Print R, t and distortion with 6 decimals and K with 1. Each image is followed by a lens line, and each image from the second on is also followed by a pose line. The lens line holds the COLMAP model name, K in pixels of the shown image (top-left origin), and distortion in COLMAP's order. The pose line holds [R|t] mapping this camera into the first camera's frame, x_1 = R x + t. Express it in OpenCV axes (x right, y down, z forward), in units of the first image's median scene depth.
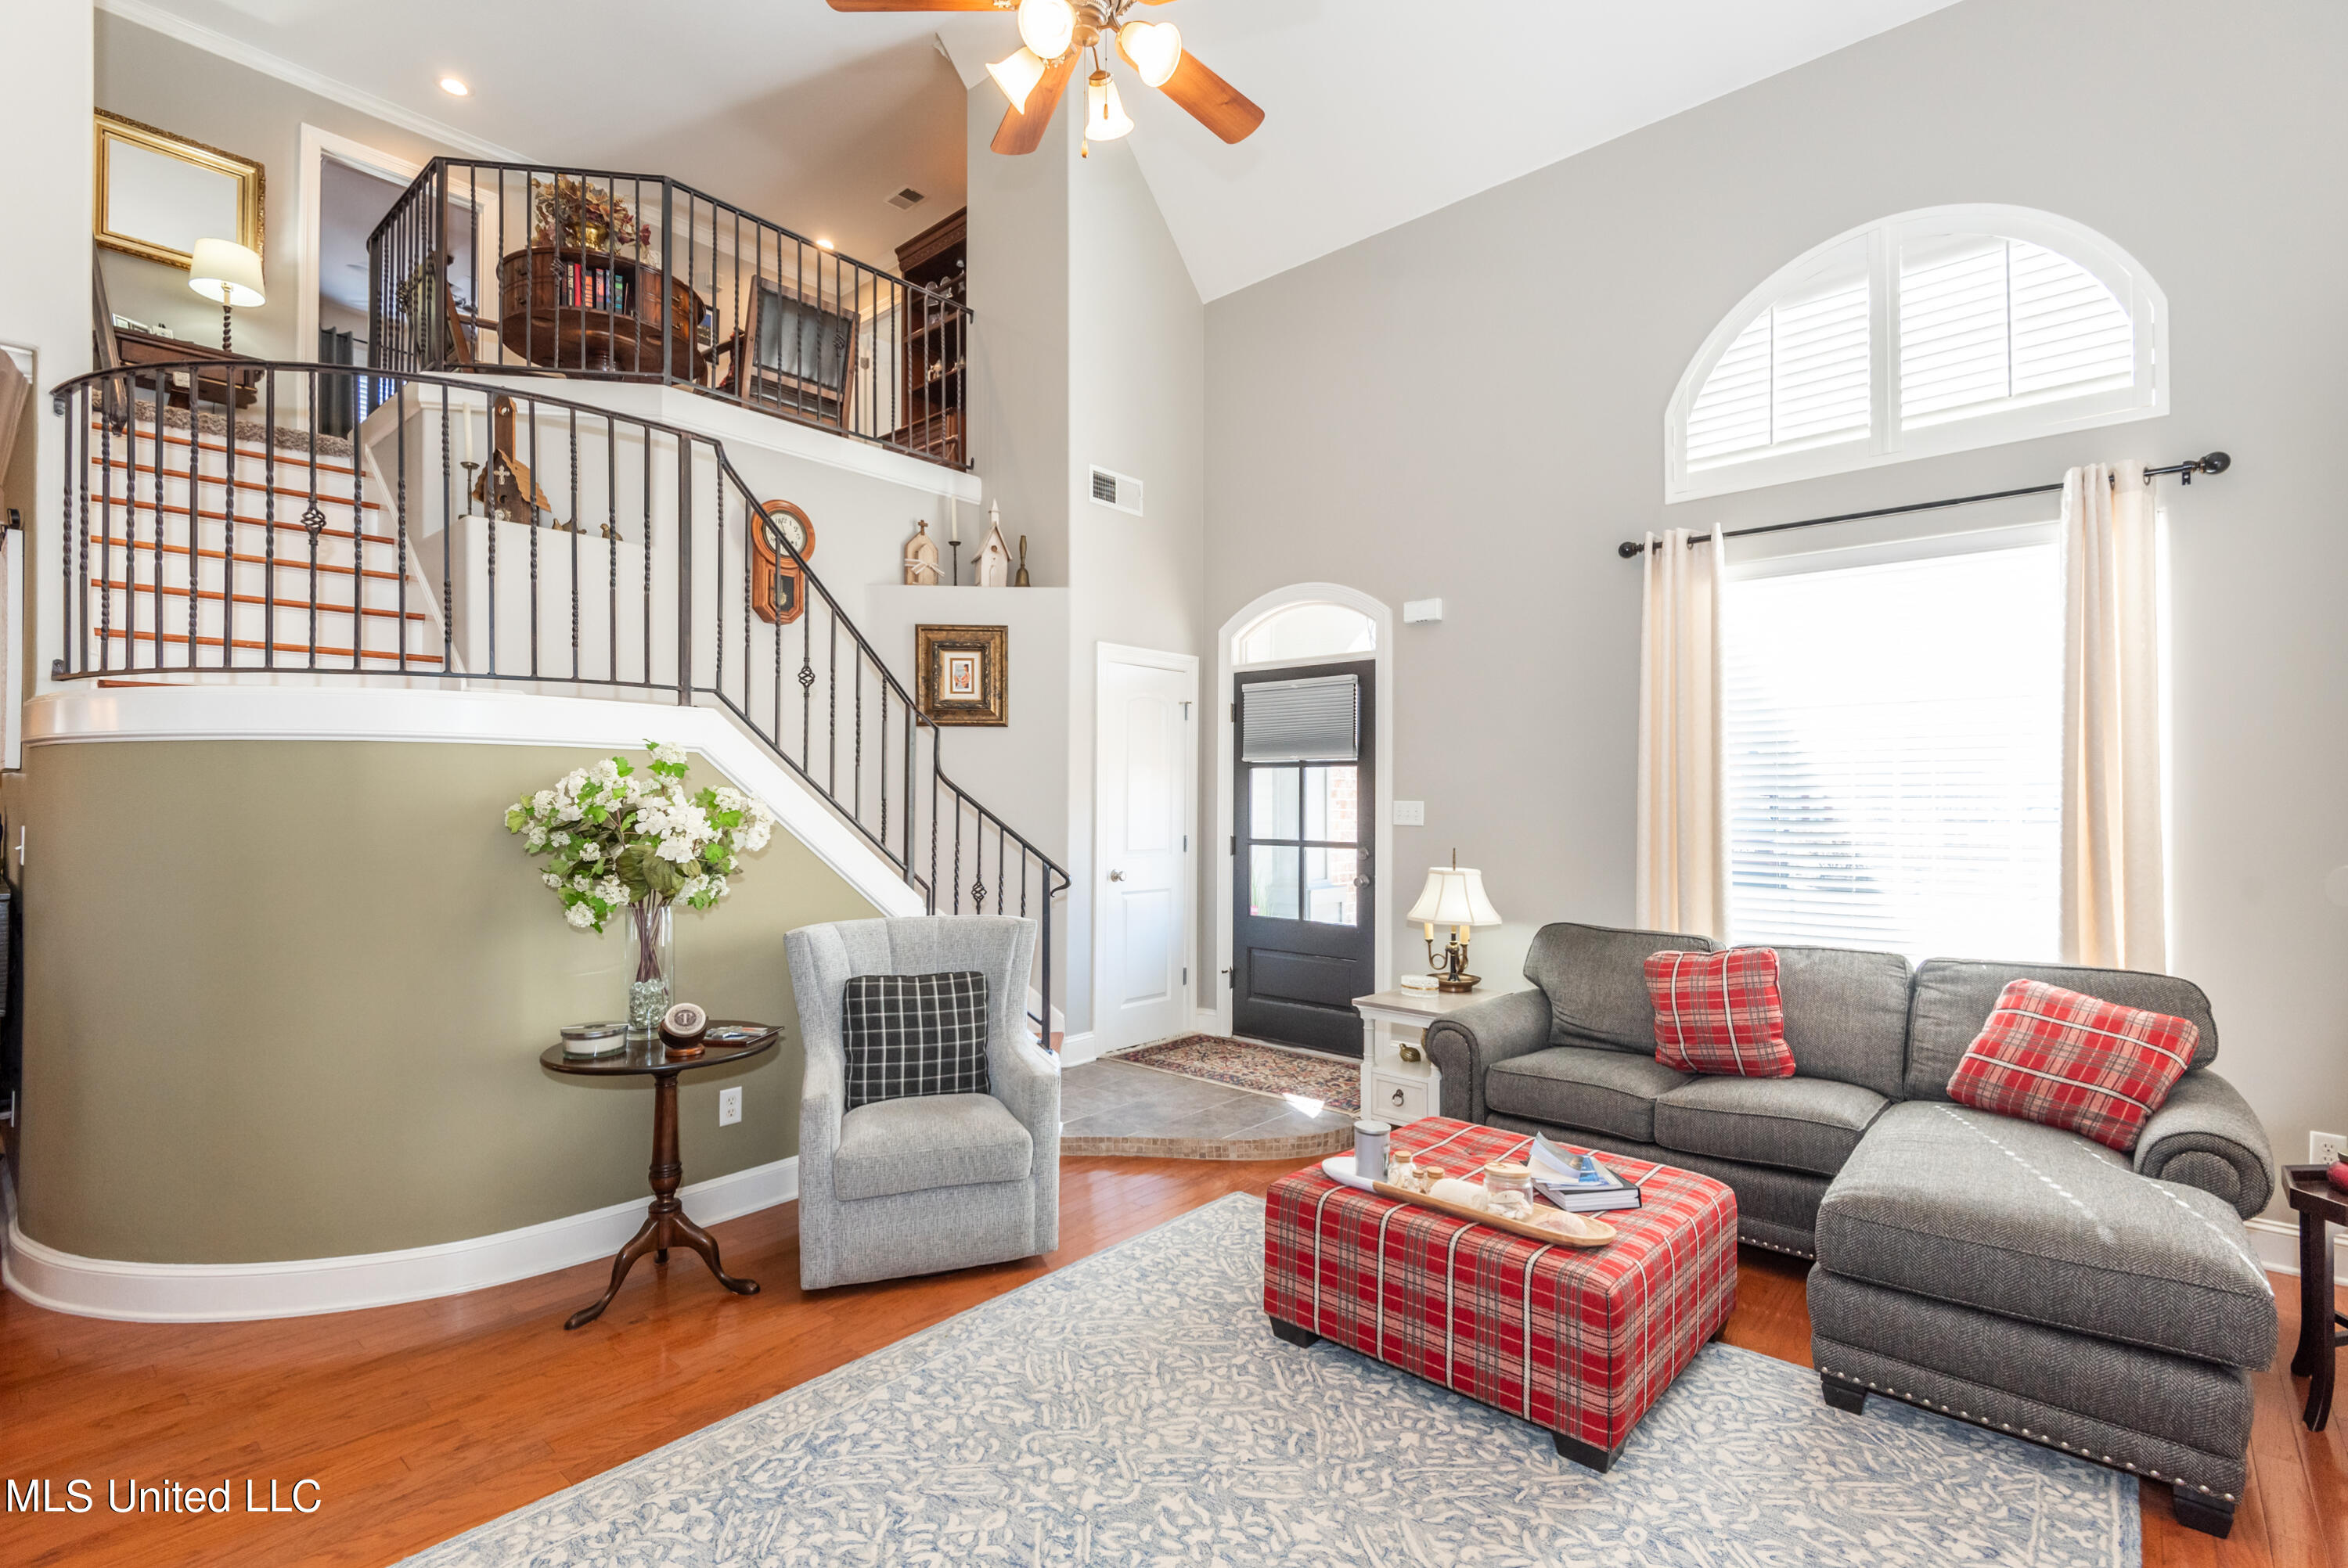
lens RADIAL K [[1078.6, 0, 1169.8], [0, 1078.6, 782.0], [0, 0, 1]] dist [0.040842, -0.020176]
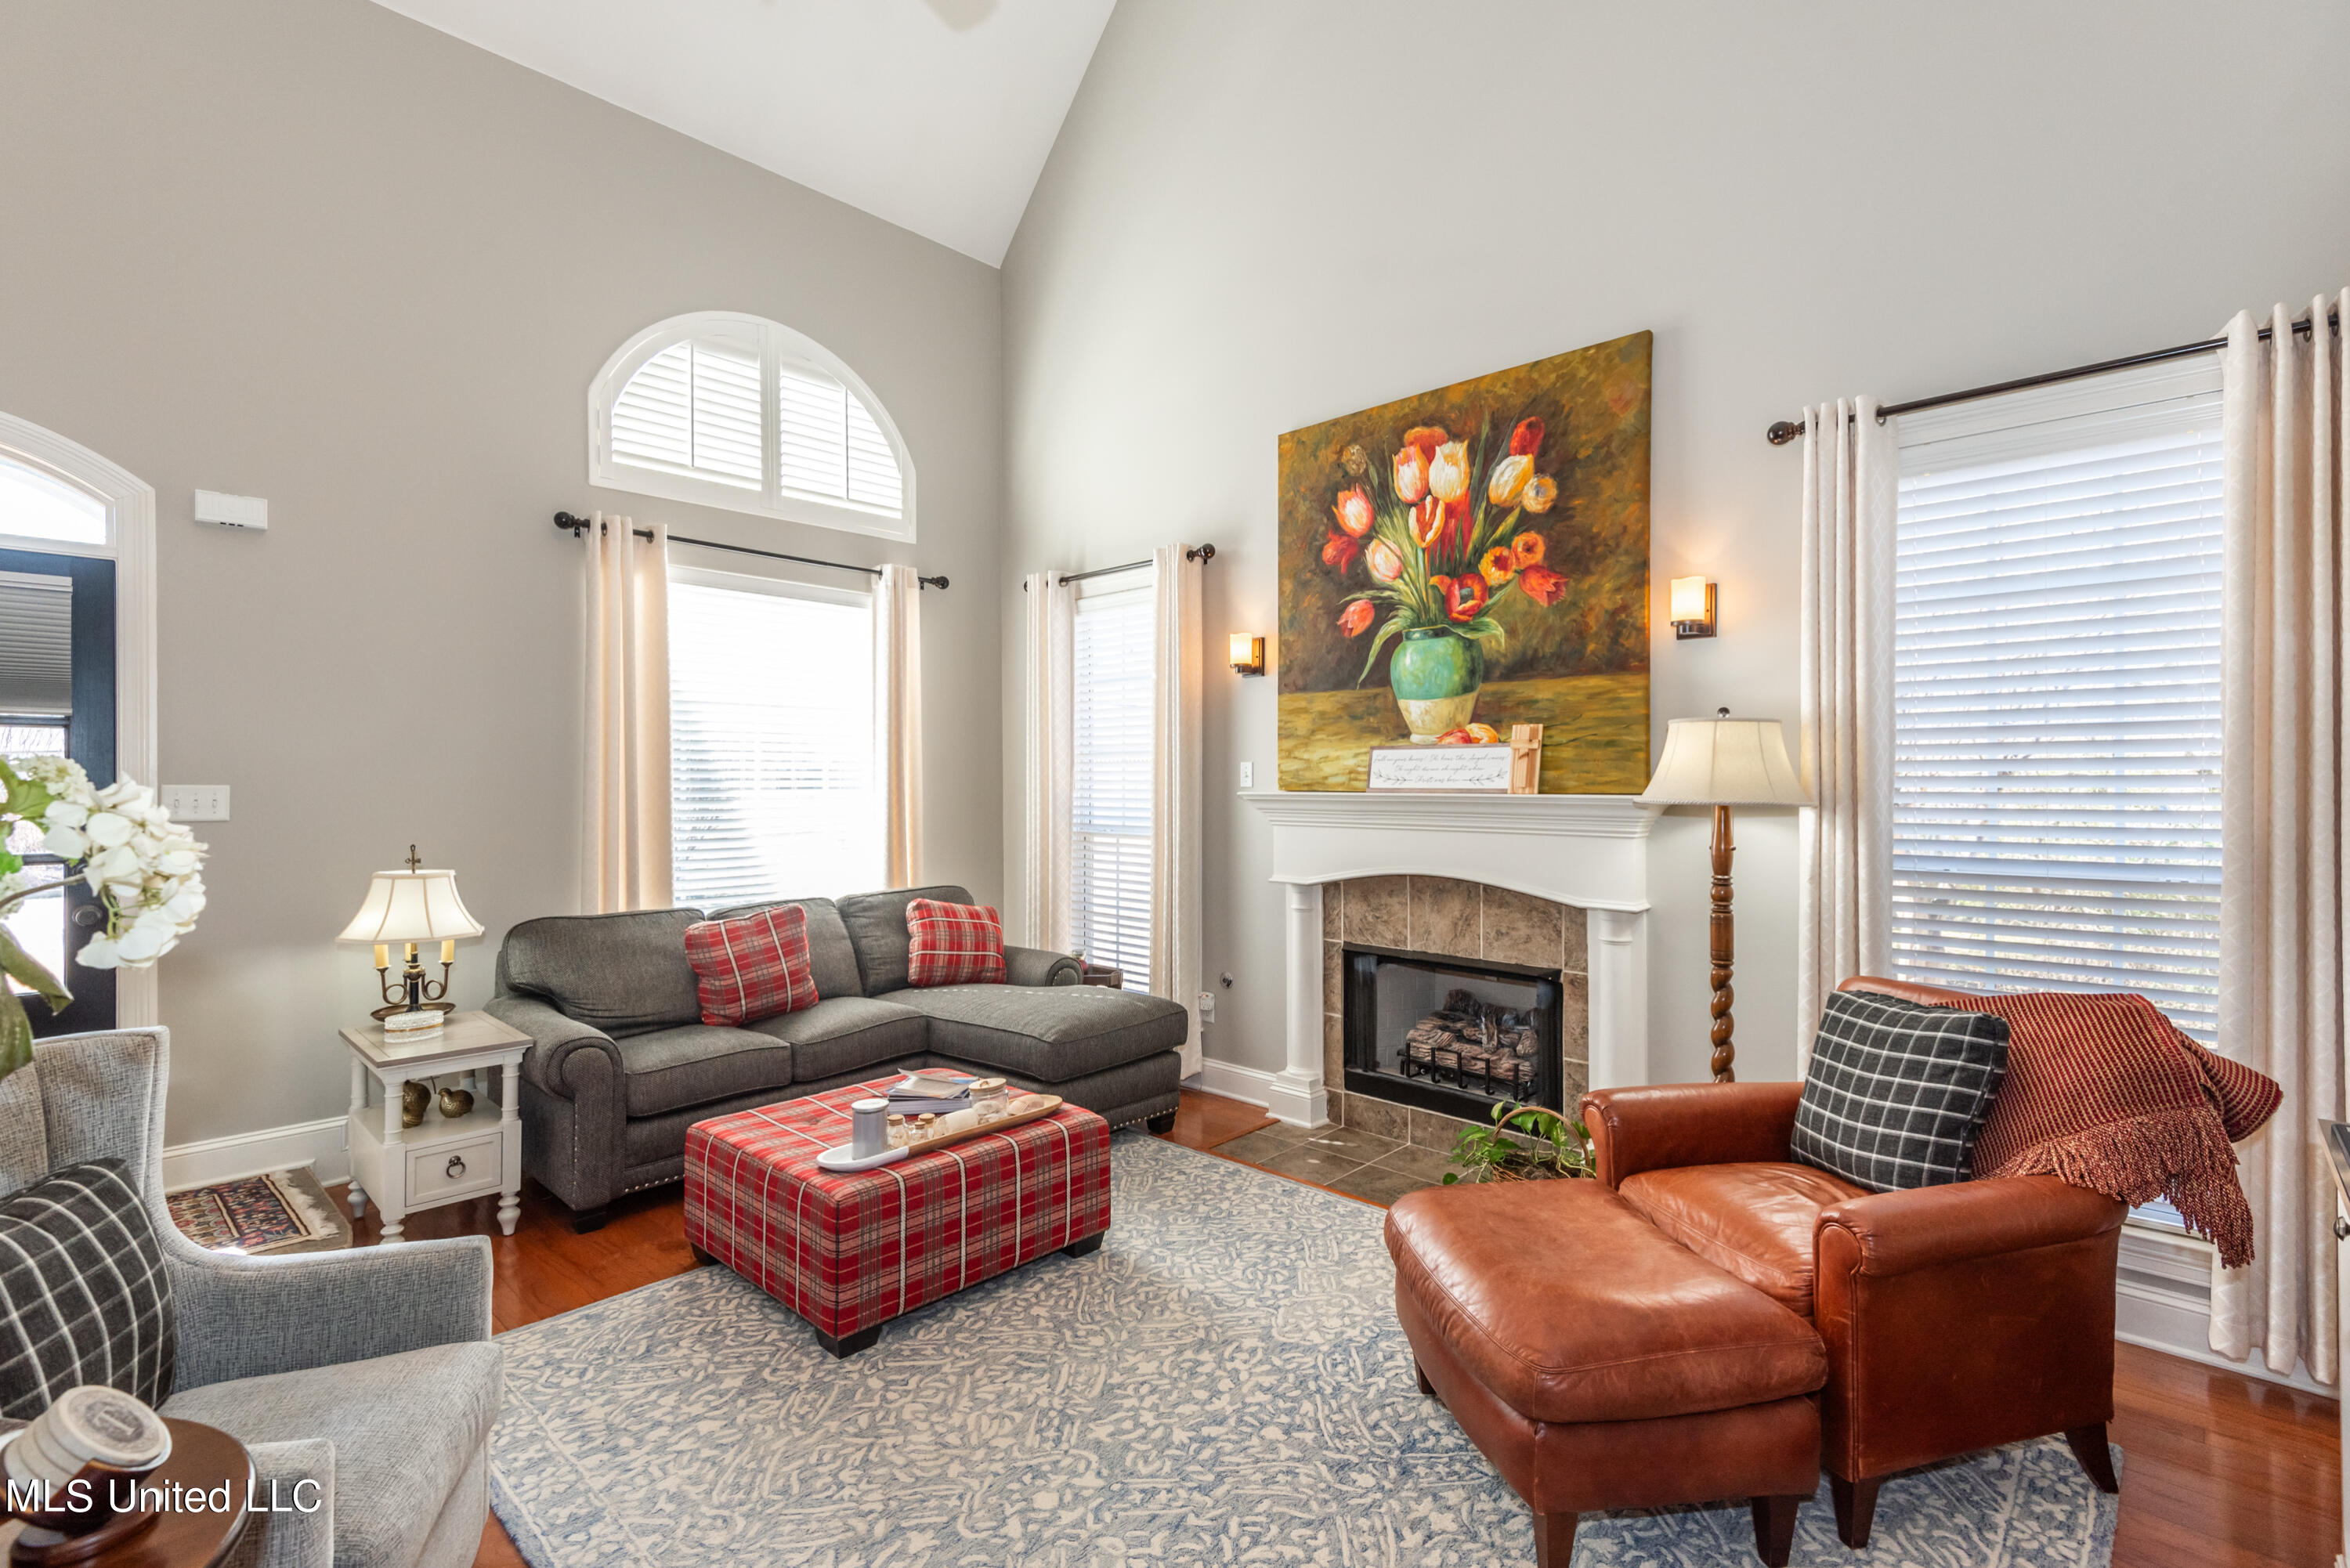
lens RADIAL K [[1079.6, 0, 1170.8], [0, 1079.6, 782.0], [0, 0, 1]] dist [0.040842, -0.020176]
pose [[0.036054, -0.001728, 0.999348, -0.672806], [-0.013598, 0.999905, 0.002220, 0.008979], [-0.999257, -0.013669, 0.036028, 0.565725]]
